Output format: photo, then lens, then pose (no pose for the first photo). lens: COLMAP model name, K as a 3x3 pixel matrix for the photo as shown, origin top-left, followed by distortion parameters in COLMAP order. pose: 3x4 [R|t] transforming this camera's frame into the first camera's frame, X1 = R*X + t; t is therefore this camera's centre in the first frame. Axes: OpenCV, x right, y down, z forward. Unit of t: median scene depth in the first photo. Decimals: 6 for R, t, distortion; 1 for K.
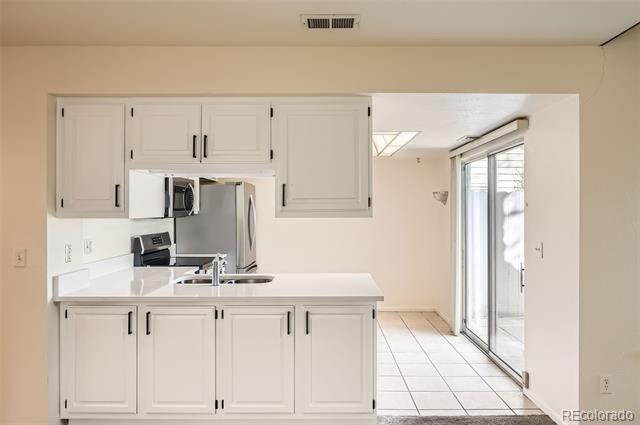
lens RADIAL K [[455.2, 0, 321.2], [0, 455.2, 211.0], [0, 0, 1]] dist [-0.006353, 0.003024]
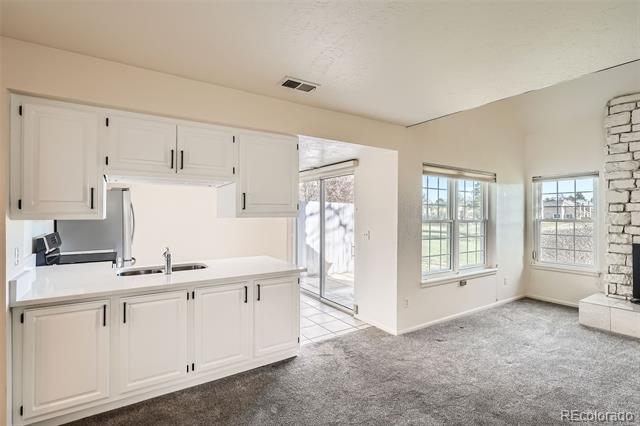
lens RADIAL K [[311.6, 0, 320.7], [0, 311.6, 215.3], [0, 0, 1]] dist [0.002938, 0.000183]
pose [[0.835867, -0.002825, 0.548925, -0.396023], [-0.002112, 0.999963, 0.008361, -0.000868], [-0.548928, -0.008148, 0.835830, 0.092043]]
